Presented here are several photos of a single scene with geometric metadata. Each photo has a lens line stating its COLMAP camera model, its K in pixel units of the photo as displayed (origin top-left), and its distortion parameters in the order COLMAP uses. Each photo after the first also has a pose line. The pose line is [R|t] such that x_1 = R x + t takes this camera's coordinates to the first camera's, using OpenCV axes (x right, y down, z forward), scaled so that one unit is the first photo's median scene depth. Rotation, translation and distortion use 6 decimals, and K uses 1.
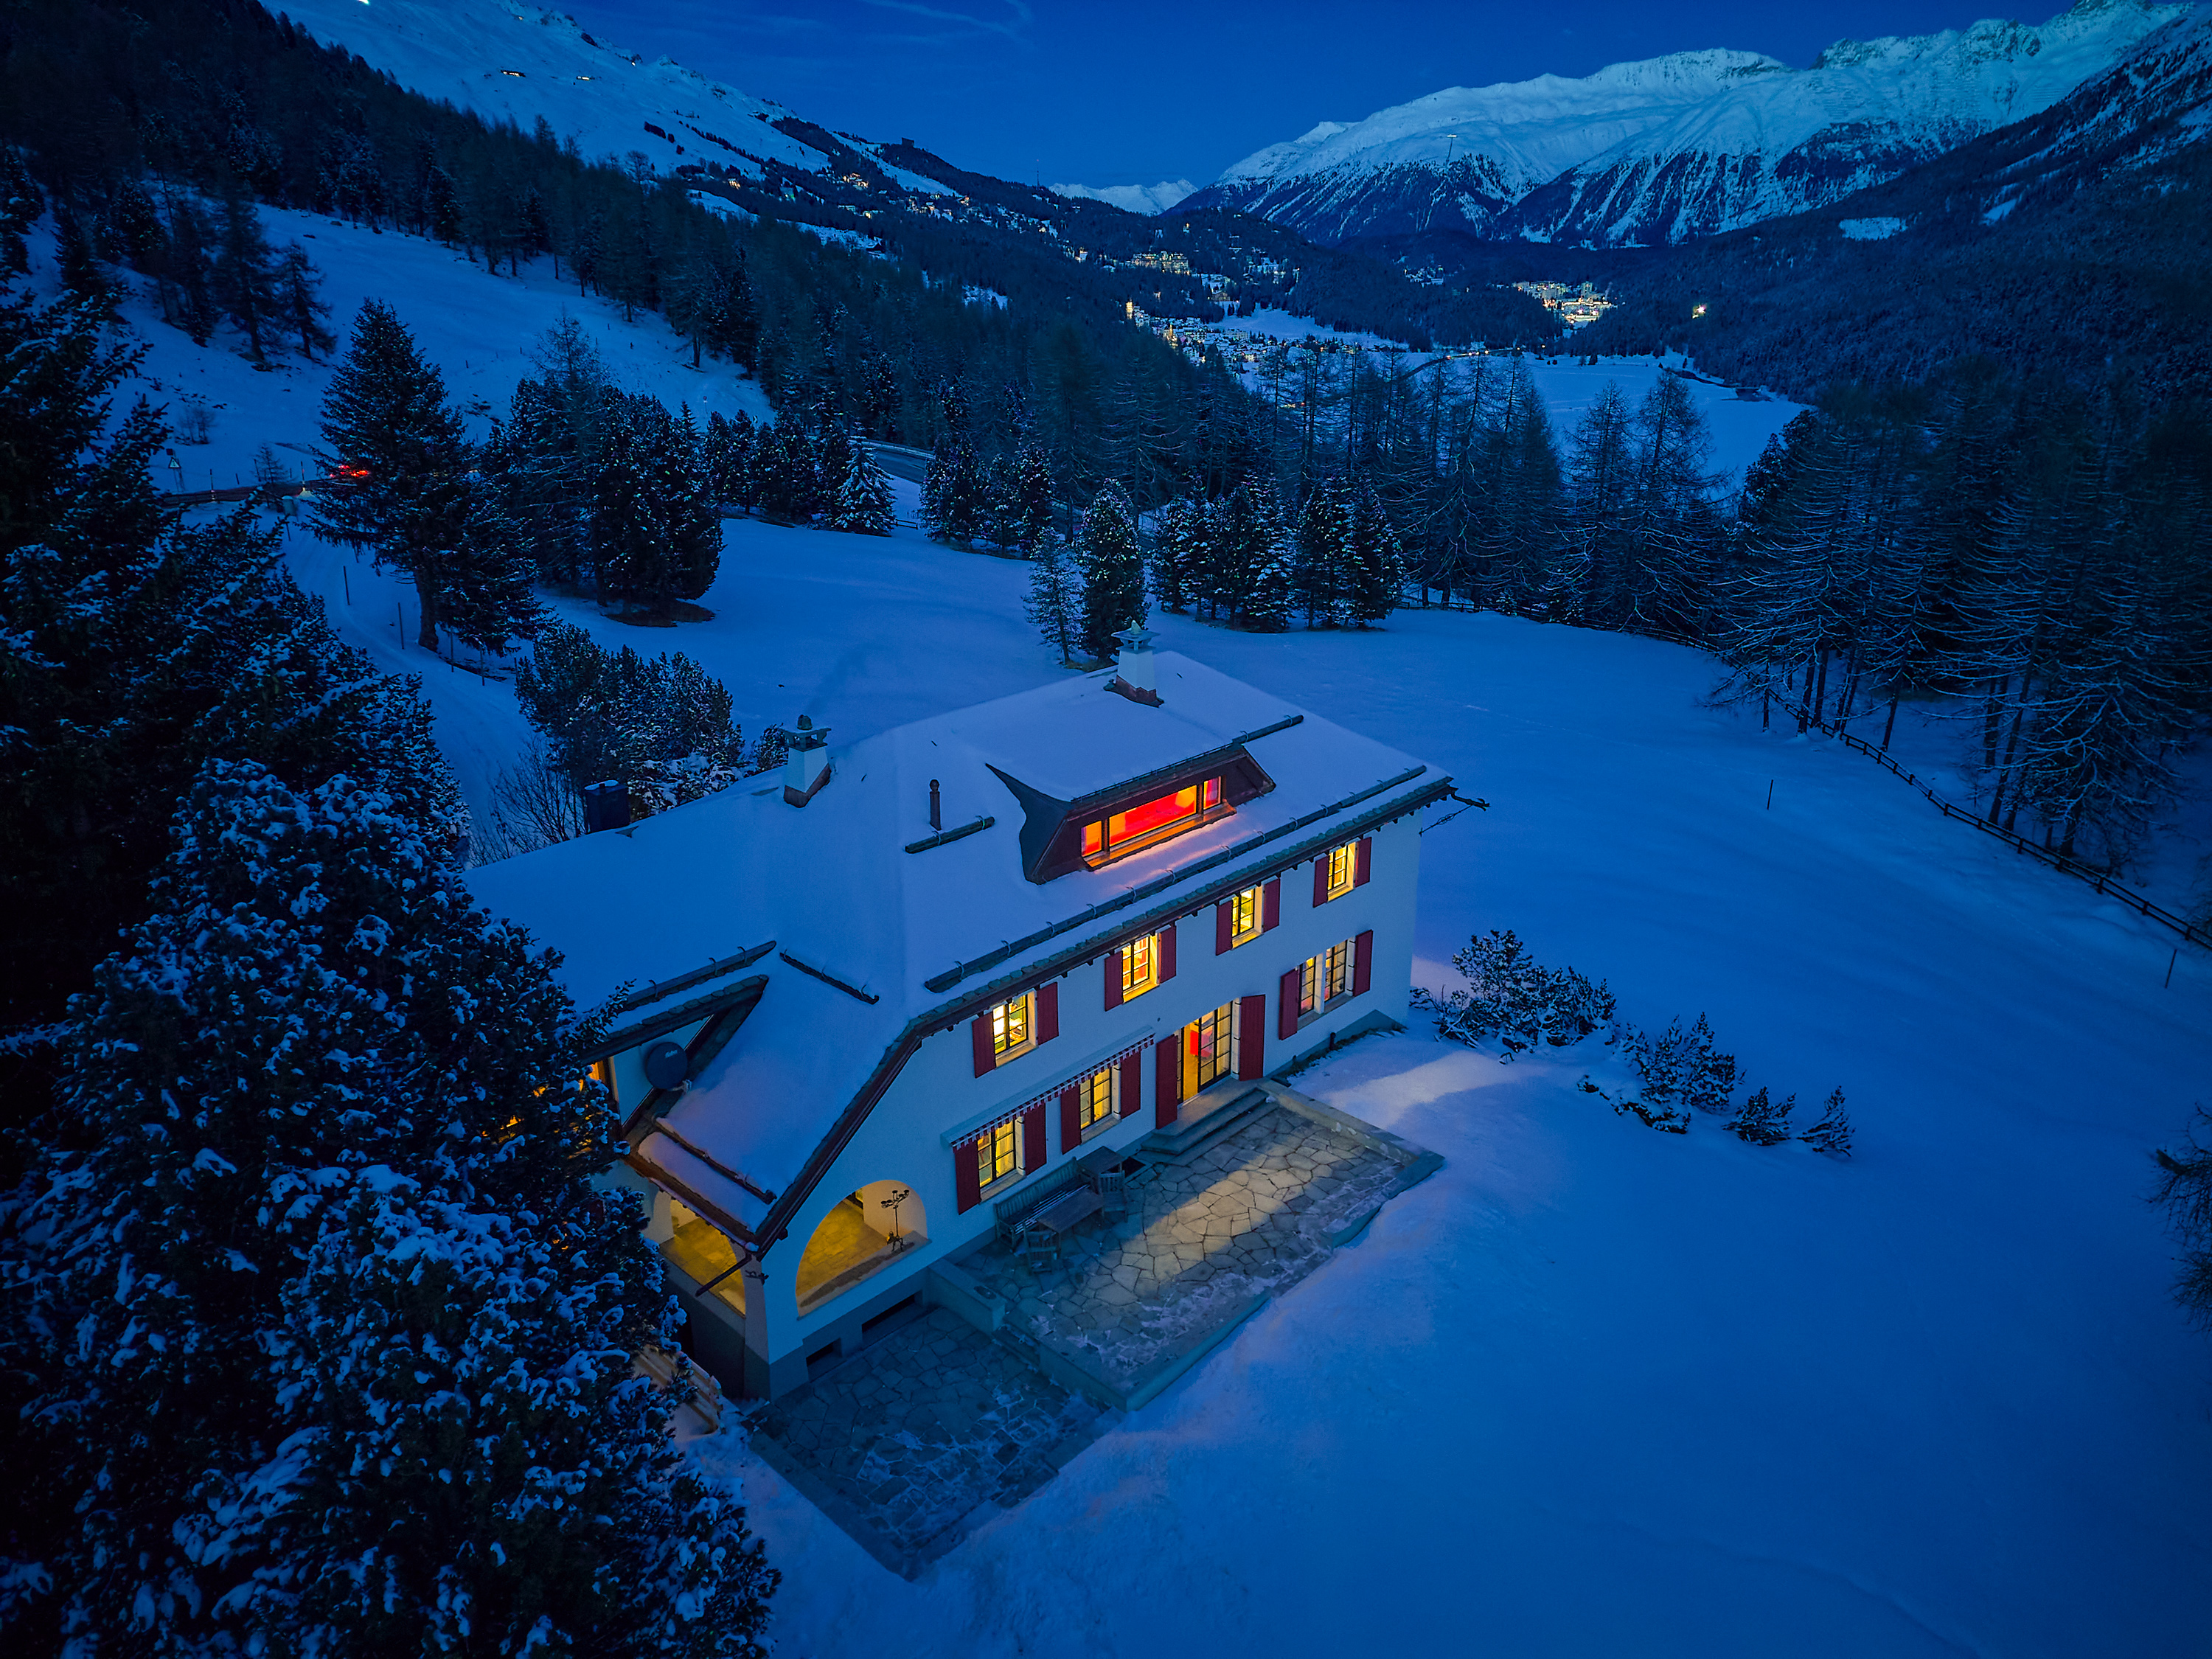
lens RADIAL K [[1543.2, 0, 1096.0], [0, 1543.2, 810.6], [0, 0, 1]] dist [0.042513, -0.018374]
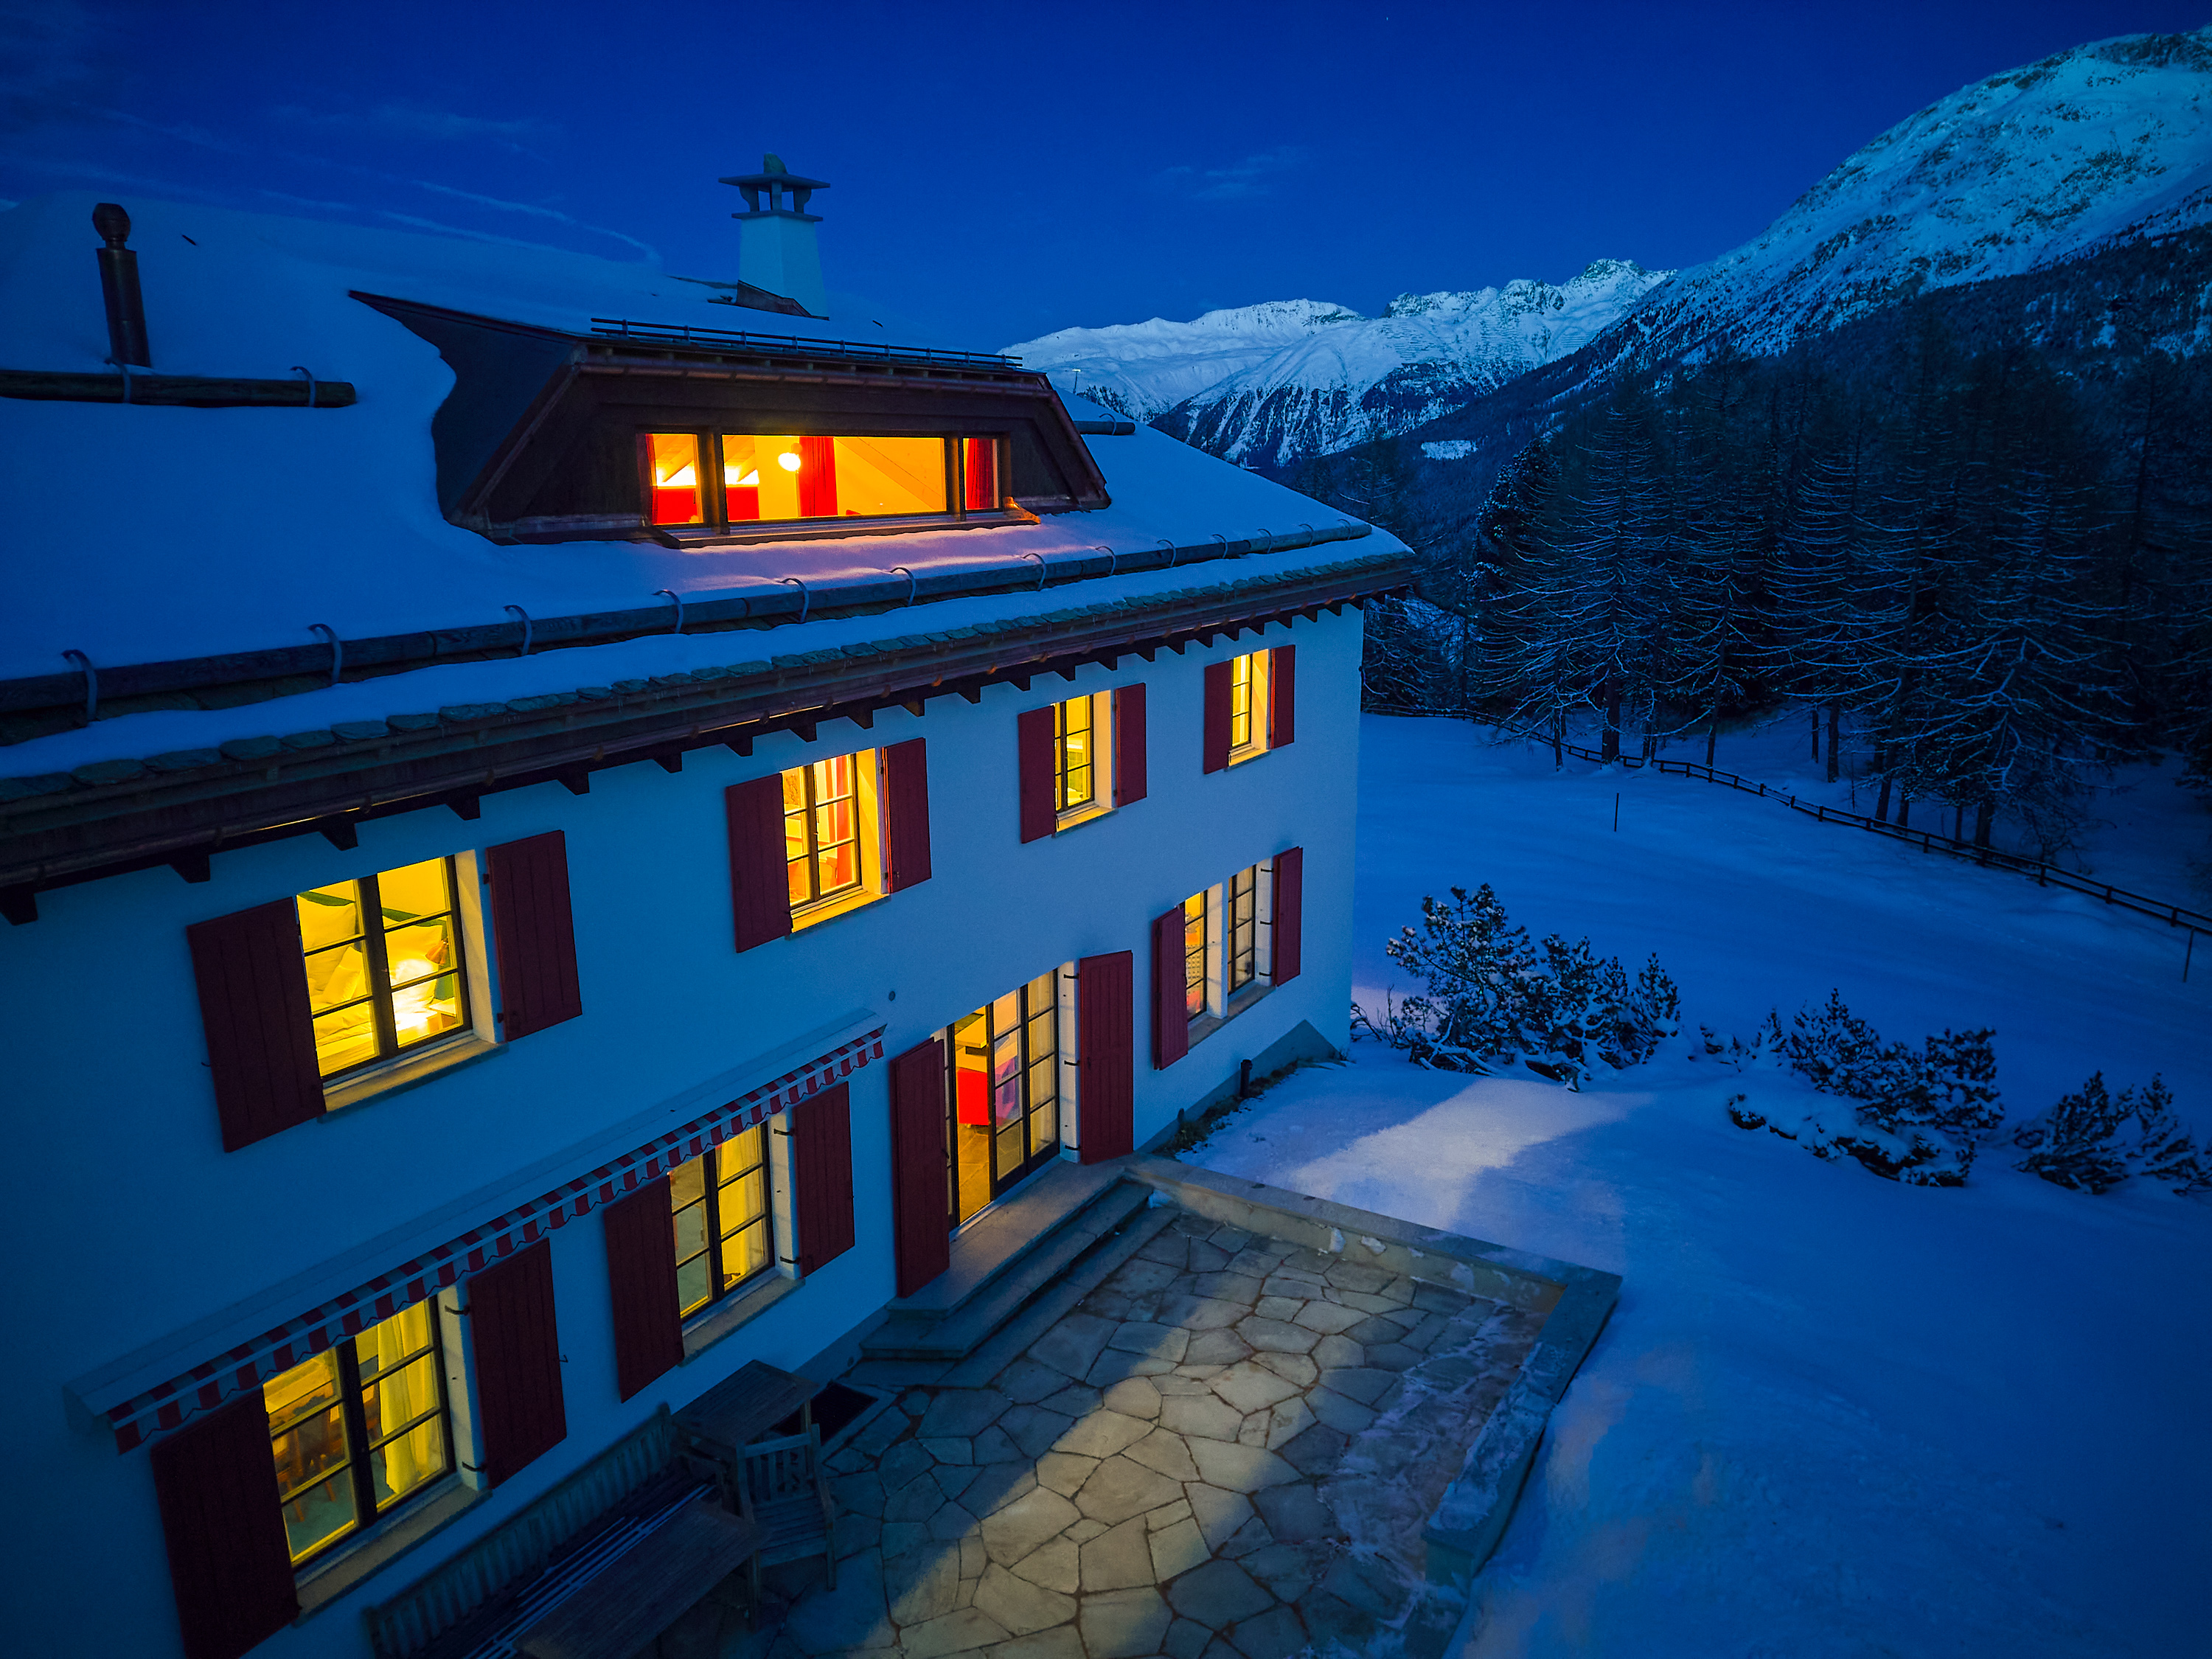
lens RADIAL K [[1543.2, 0, 1121.2], [0, 1543.2, 826.6], [0, 0, 1]] dist [0.042513, -0.018374]
pose [[0.972393, -0.052005, 0.227479, 0.010088], [0.079305, 0.990475, -0.112563, 0.122661], [-0.219458, 0.127496, 0.967255, 0.534915]]
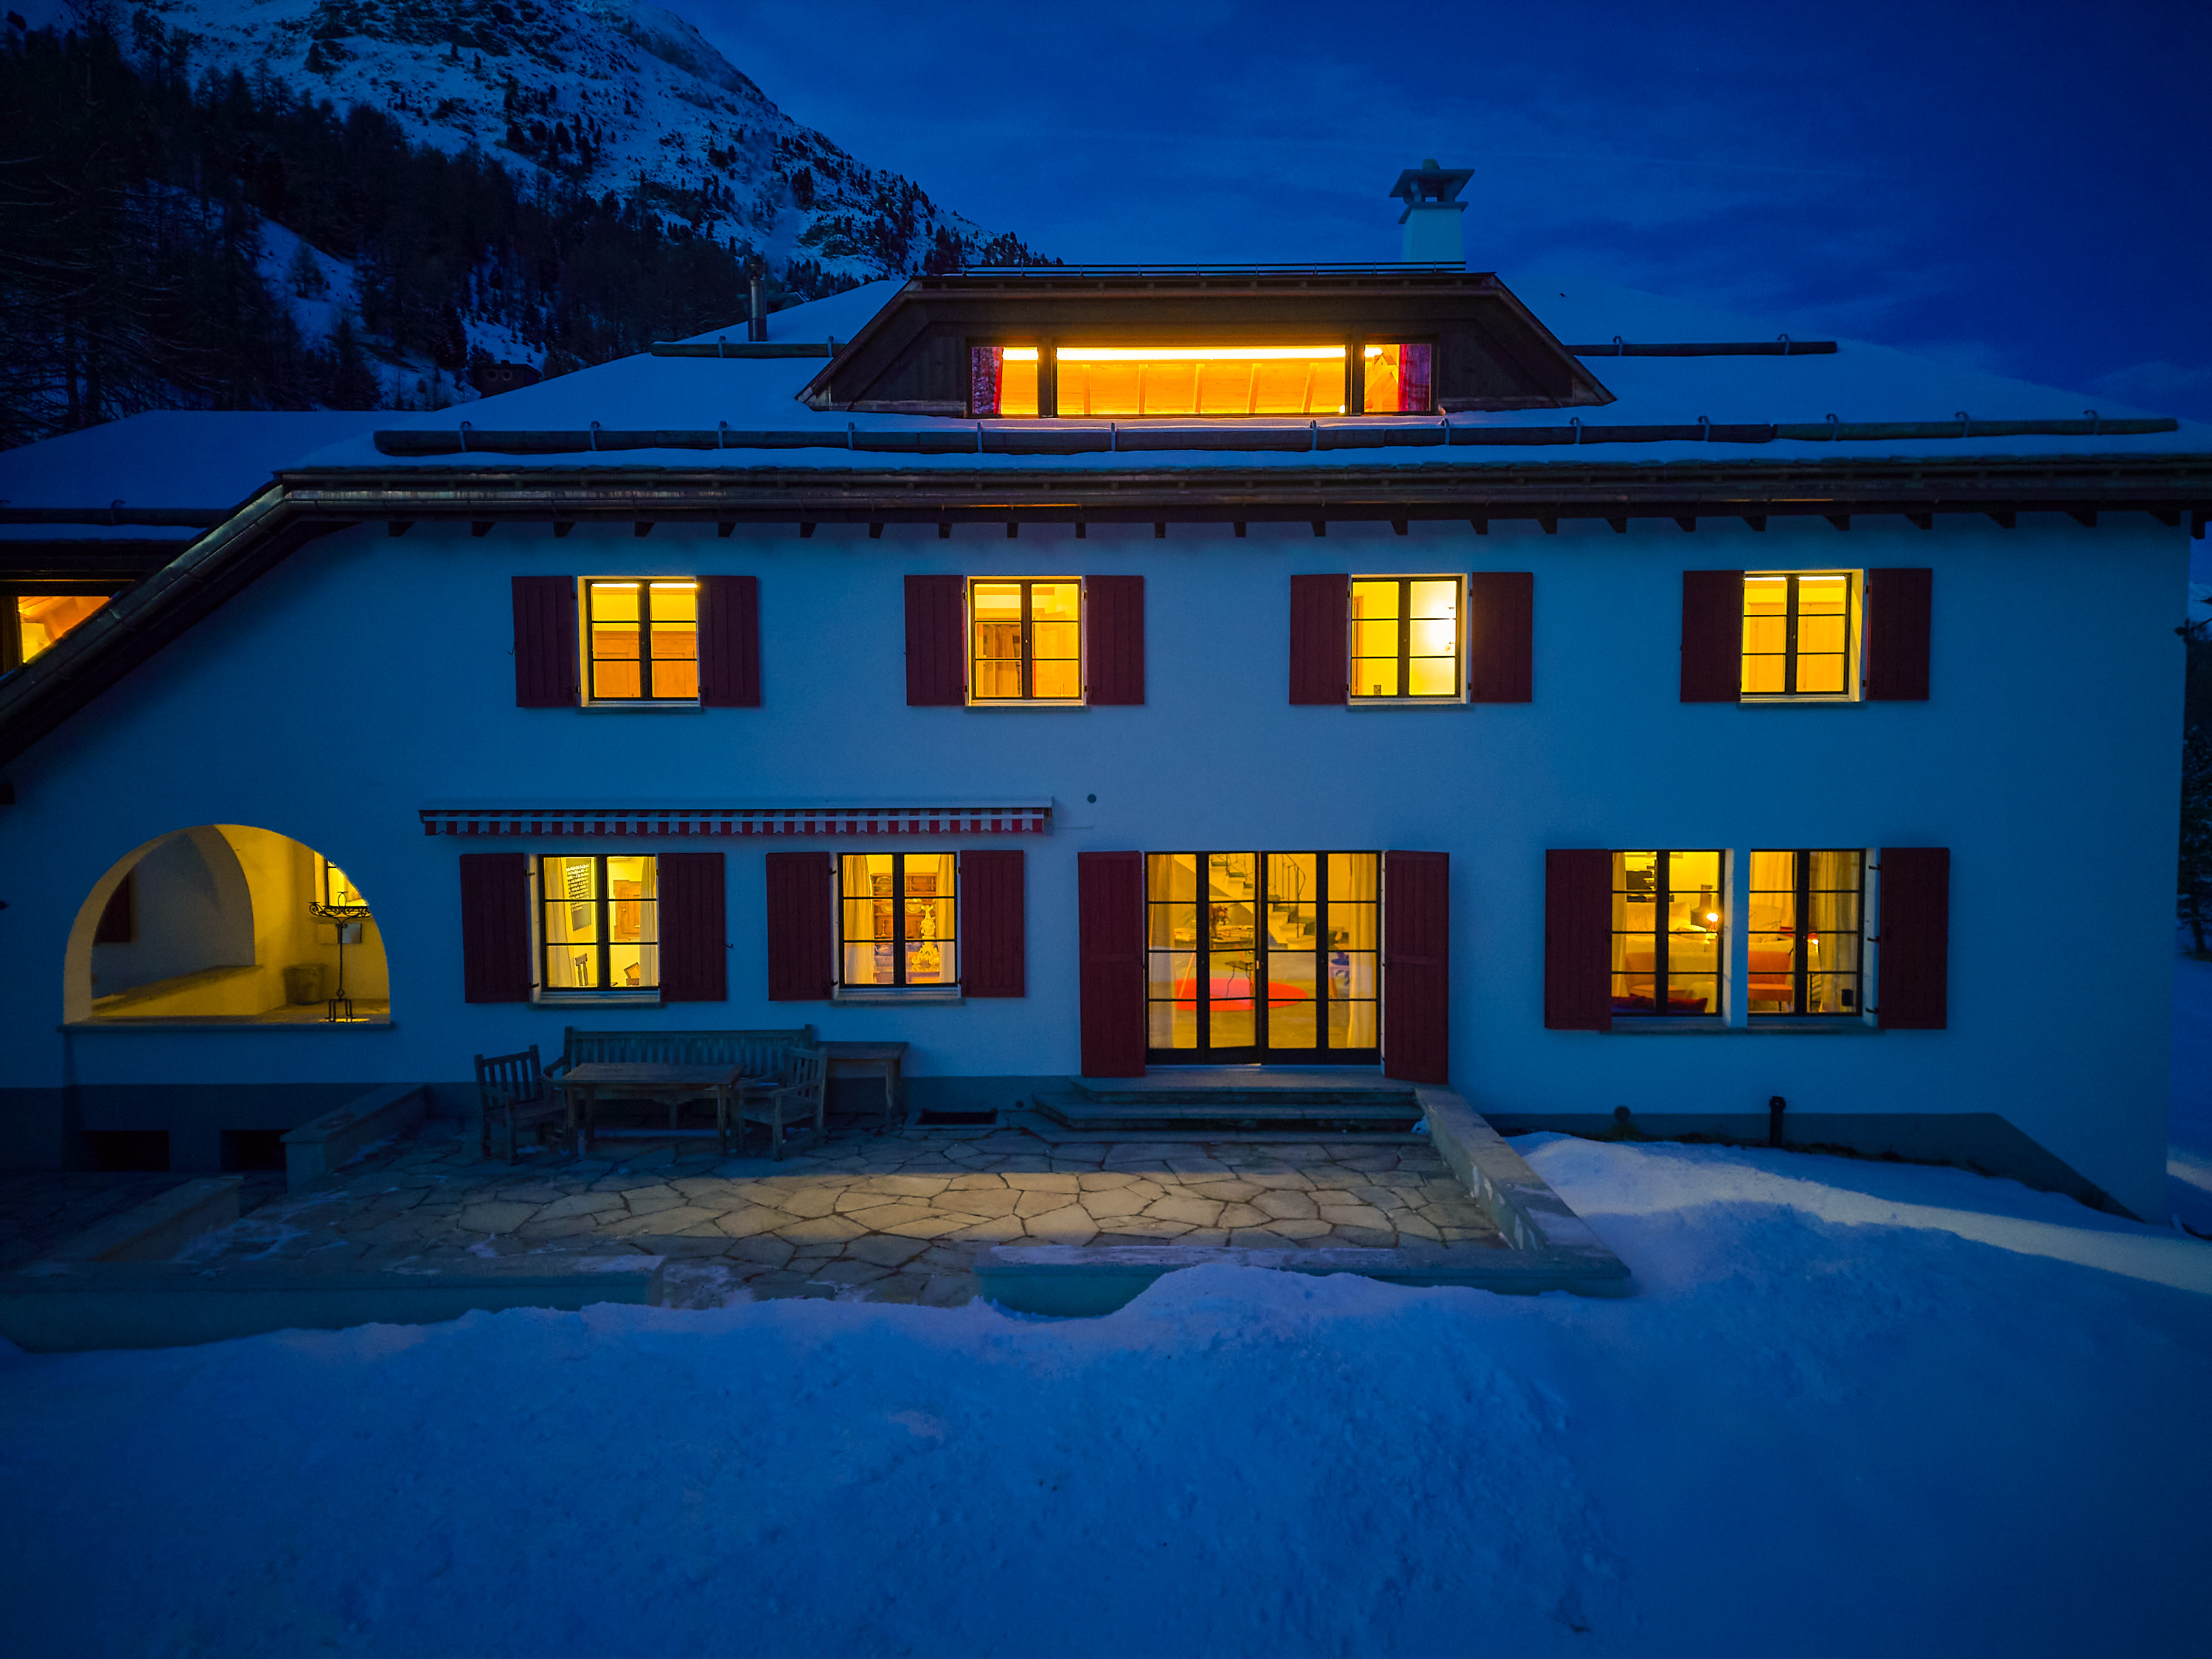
lens RADIAL K [[1543.2, 0, 1107.4], [0, 1543.2, 837.3], [0, 0, 1]] dist [0.042513, -0.018374]
pose [[0.693251, 0.058290, -0.718336, 0.309070], [-0.255935, 0.951669, -0.169774, 0.189891], [0.673722, 0.301543, 0.674664, 0.618060]]
